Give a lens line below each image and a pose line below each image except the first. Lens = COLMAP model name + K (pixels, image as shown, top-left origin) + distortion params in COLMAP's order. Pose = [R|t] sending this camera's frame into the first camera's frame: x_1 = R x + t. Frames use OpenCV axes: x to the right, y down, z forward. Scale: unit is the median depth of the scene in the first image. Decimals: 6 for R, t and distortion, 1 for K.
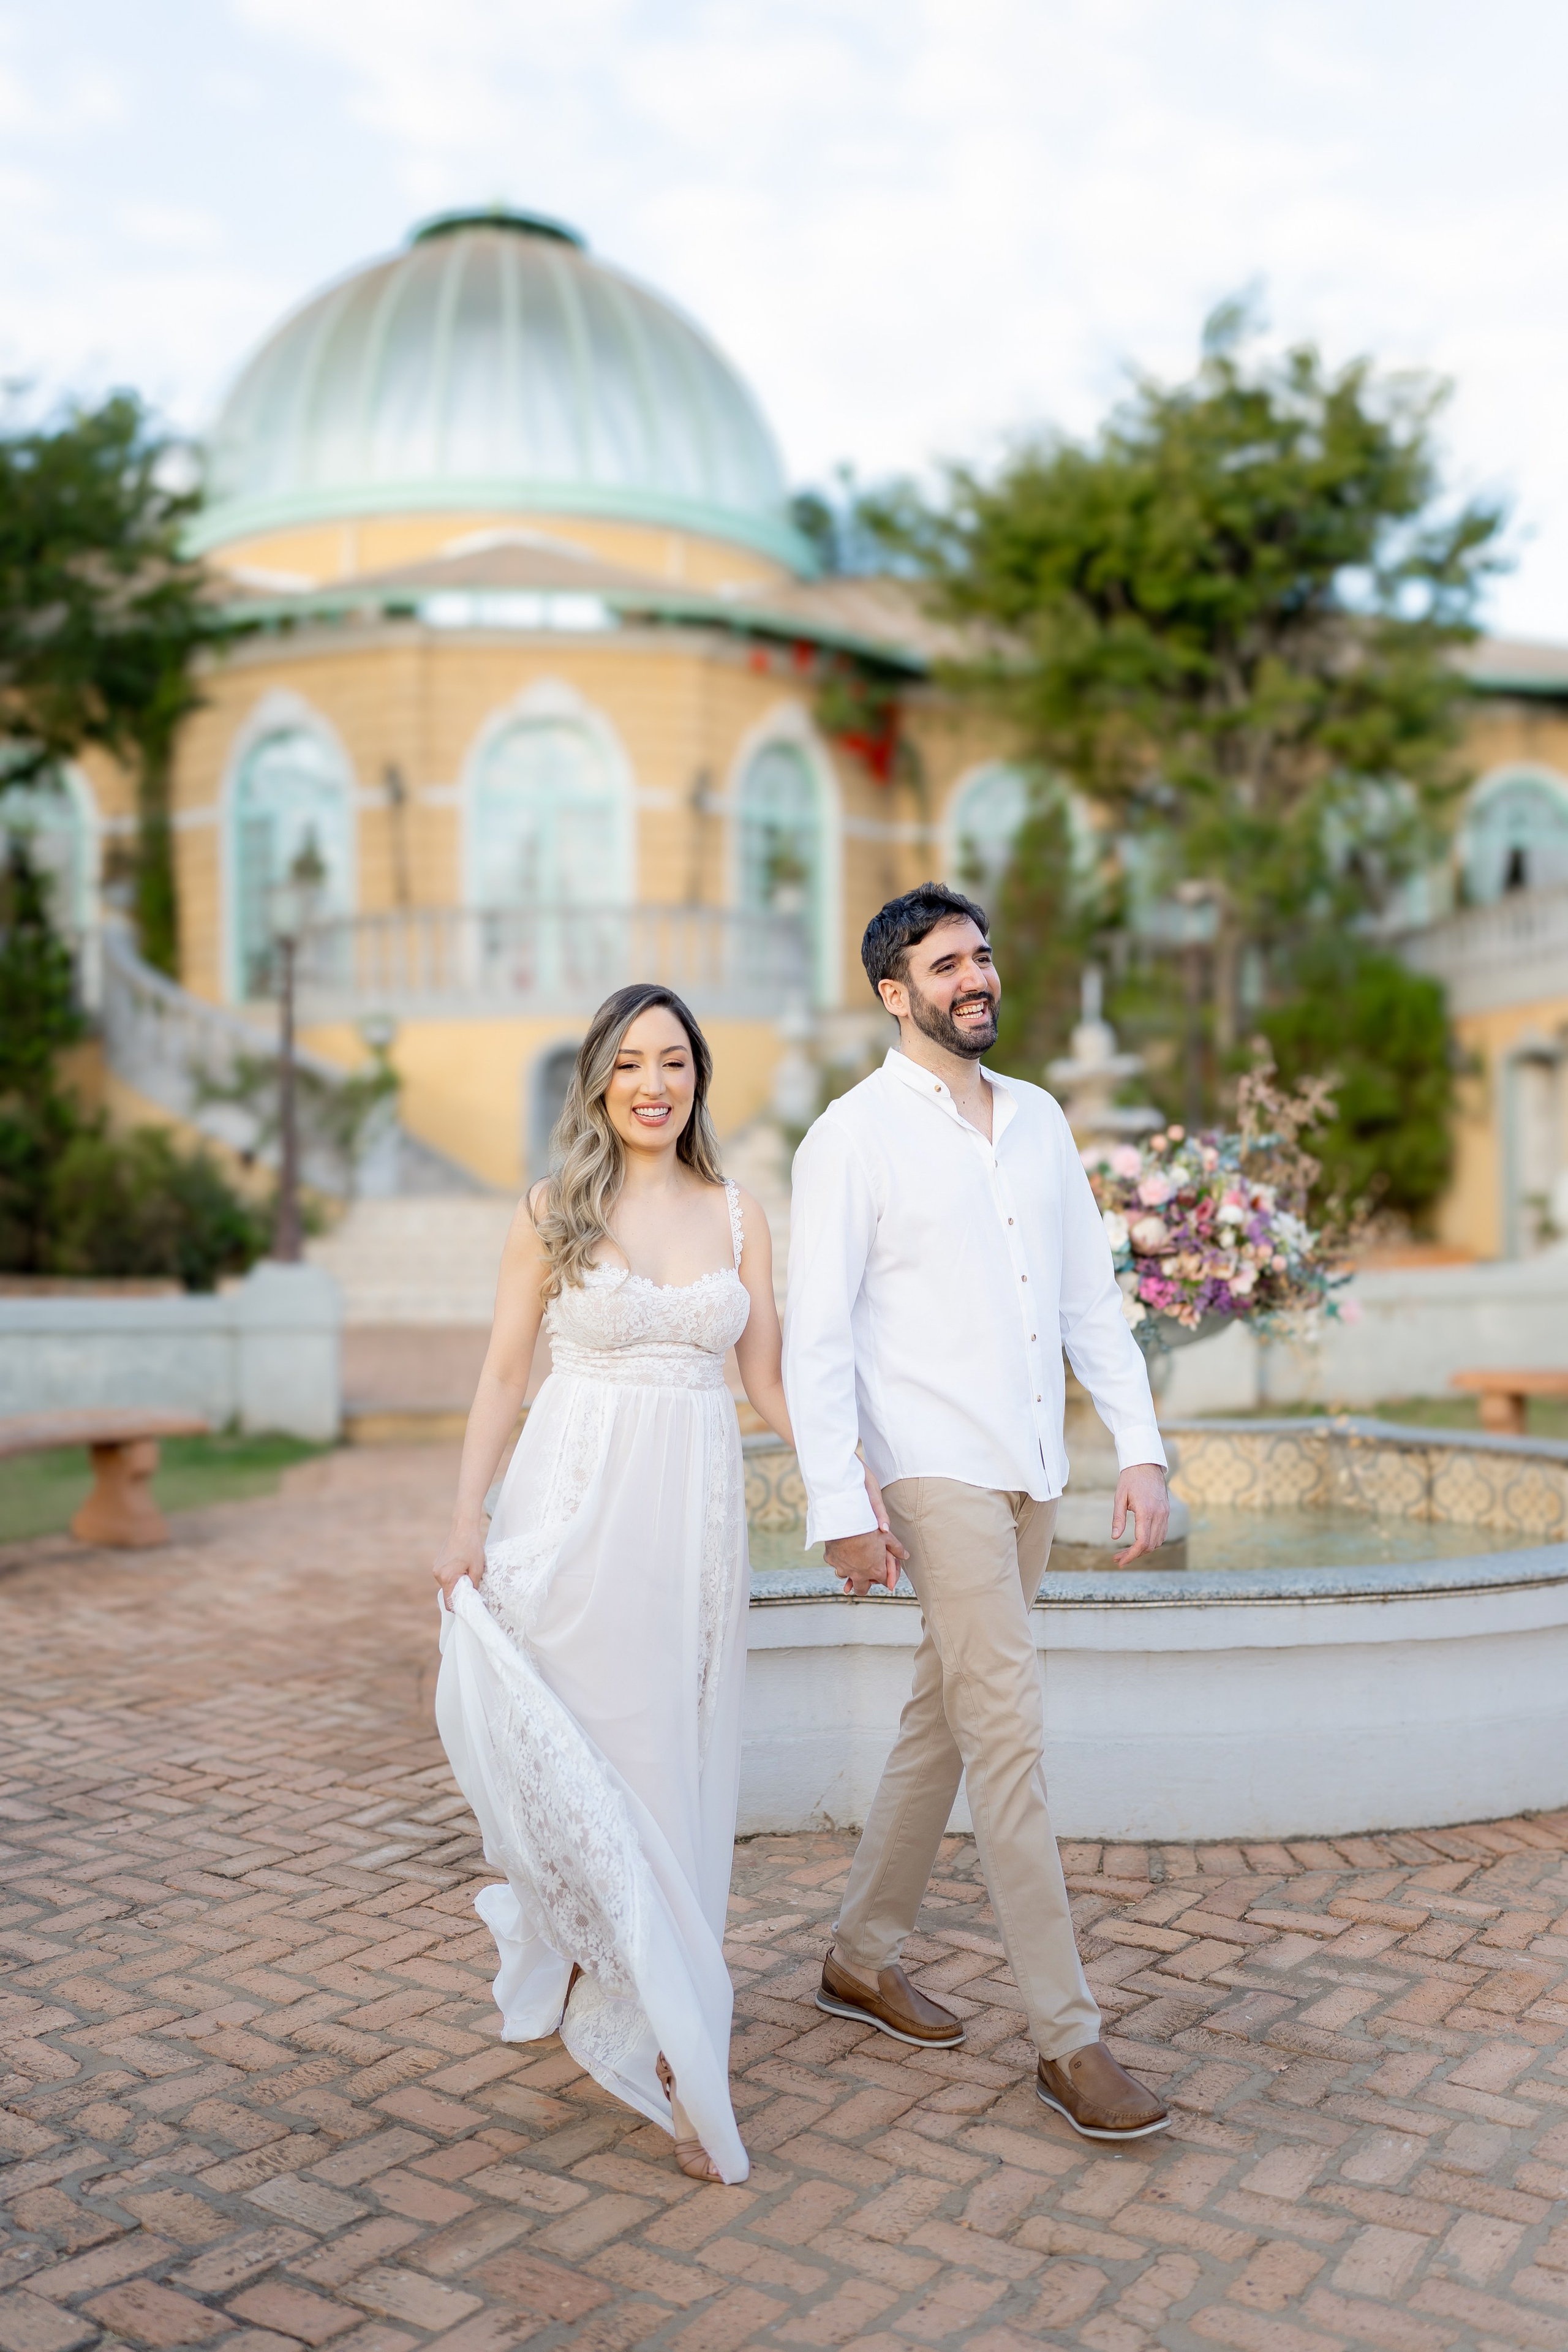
lens RADIAL K [[2762.7, 0, 784.0], [0, 2762.7, 1176.0], [0, 0, 1]] dist [0.007304, 0.002729]
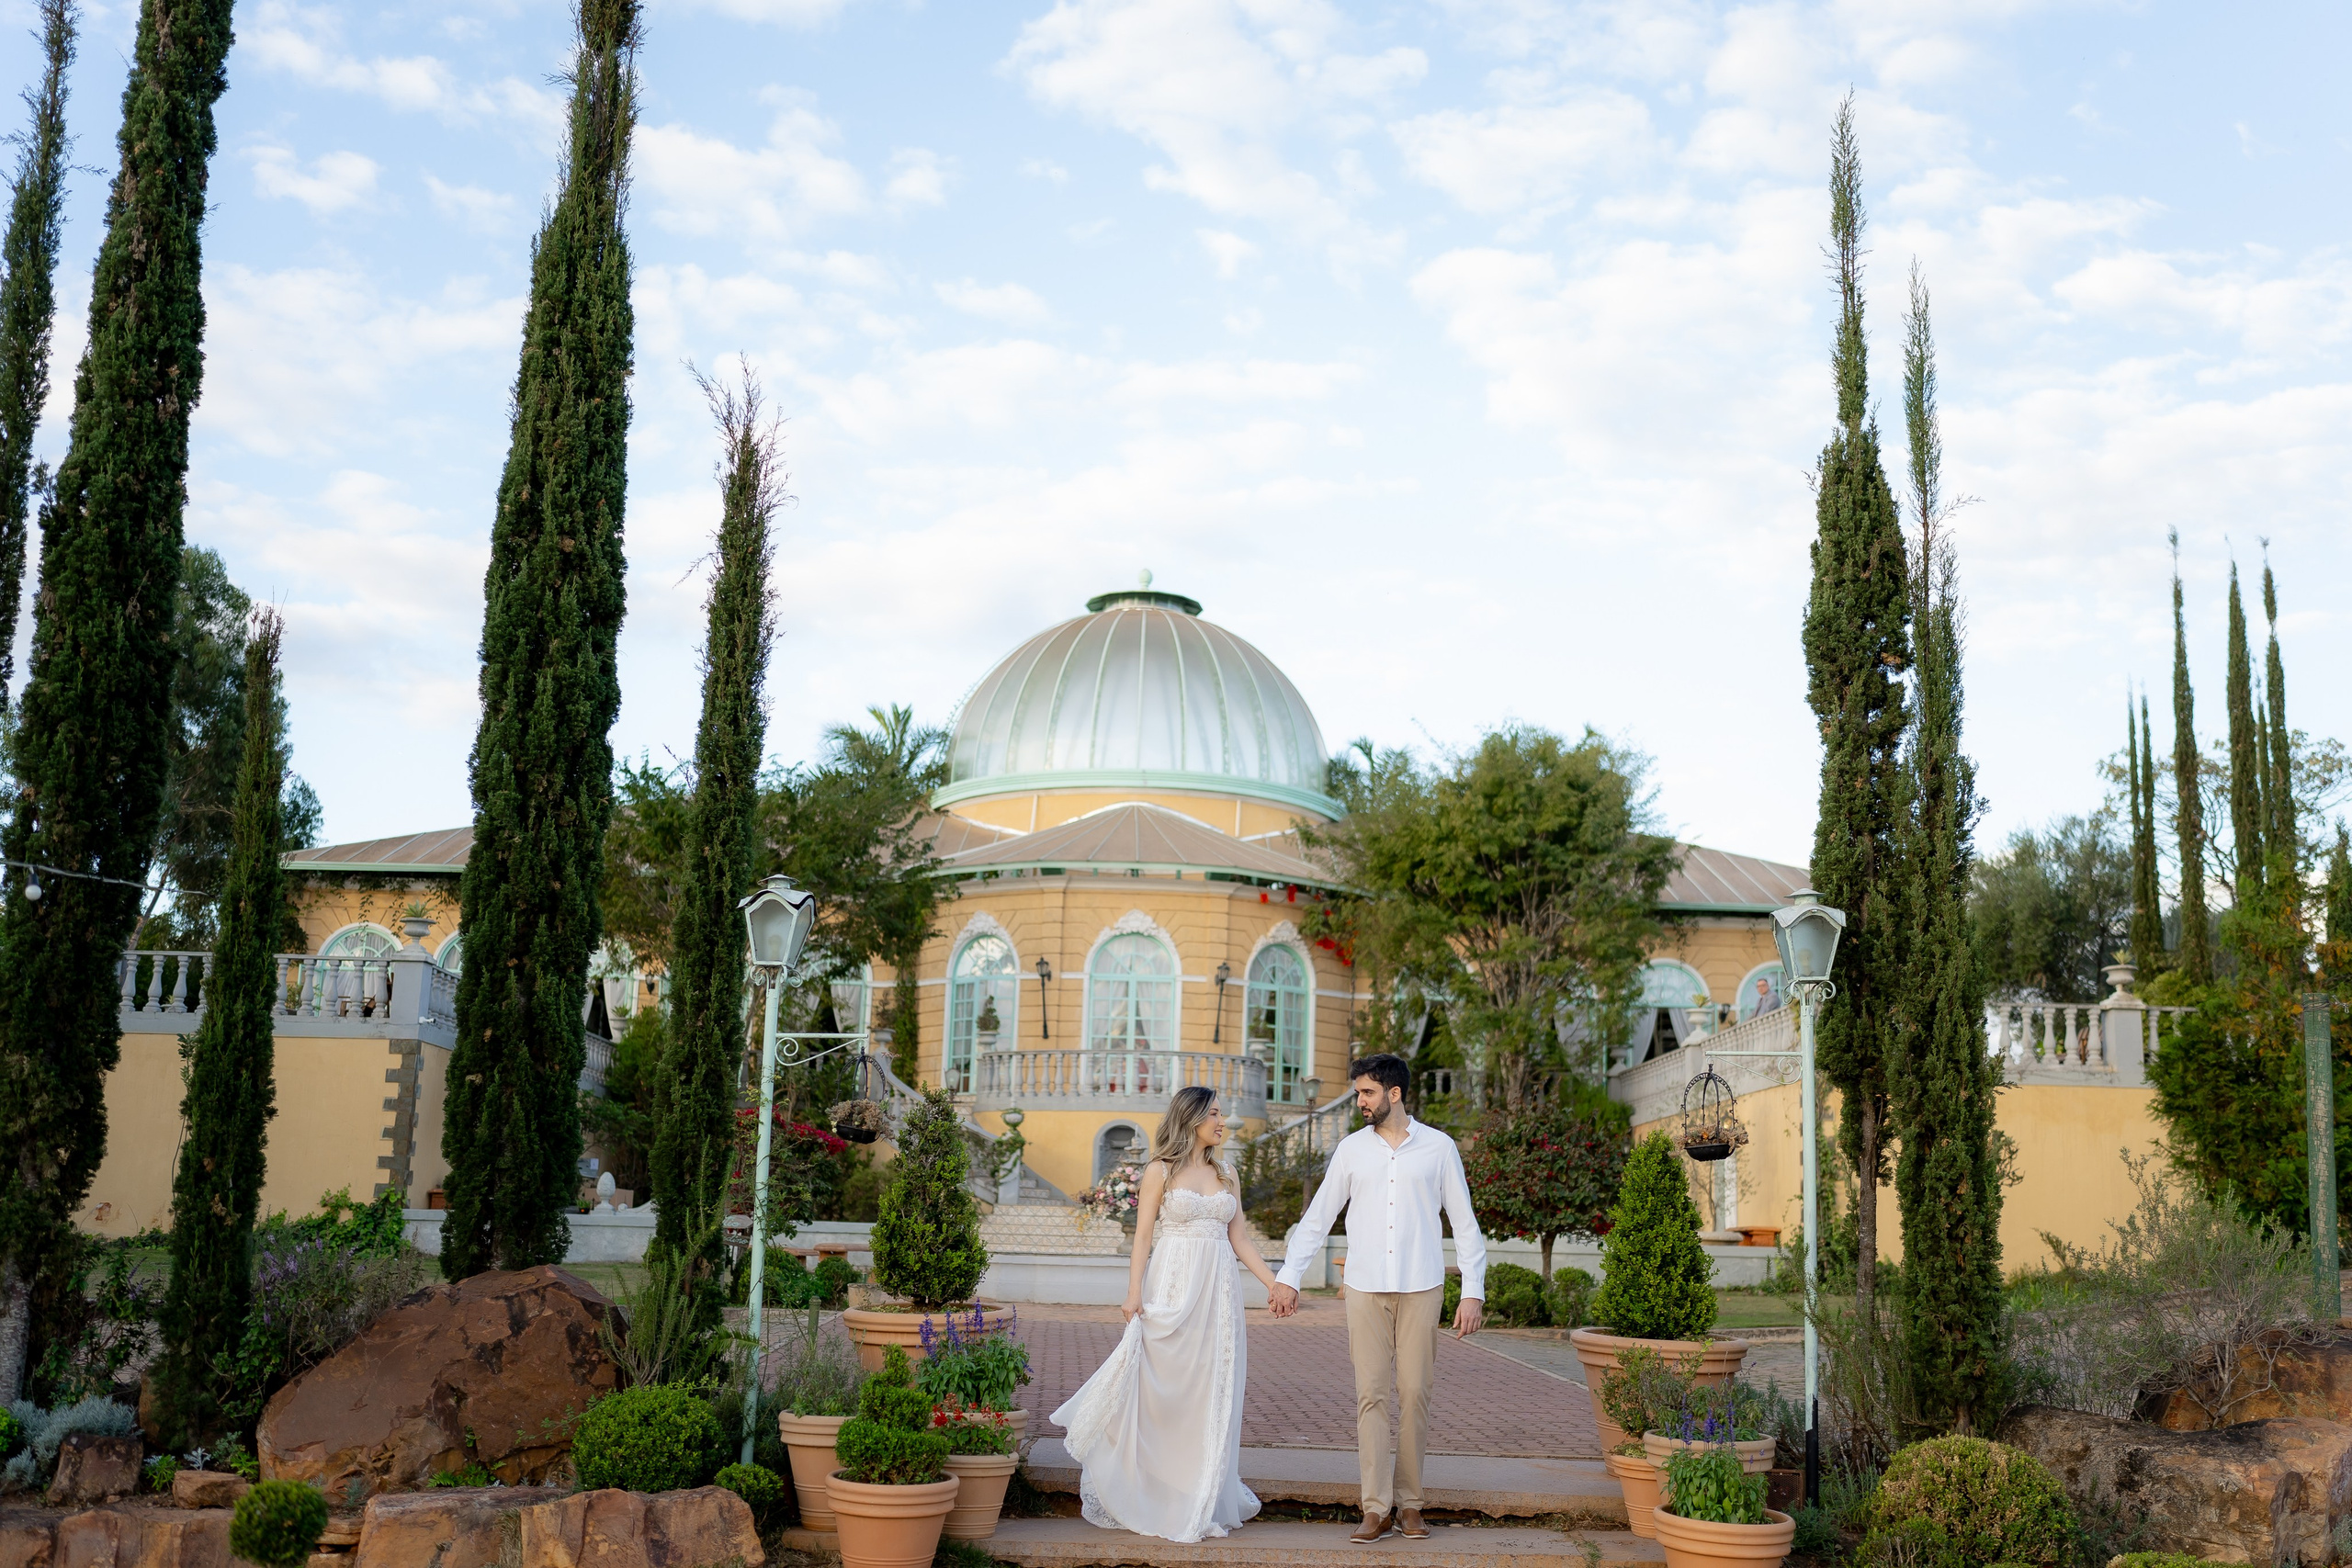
lens RADIAL K [[2272.6, 0, 1176.0], [0, 2272.6, 784.0], [0, 0, 1]] dist [-0.053830, 0.177463]
pose [[0.994184, 0.018510, -0.106091, 0.091718], [-0.038422, 0.981253, -0.188855, 0.010383], [0.100606, 0.191833, 0.976257, -0.408403]]
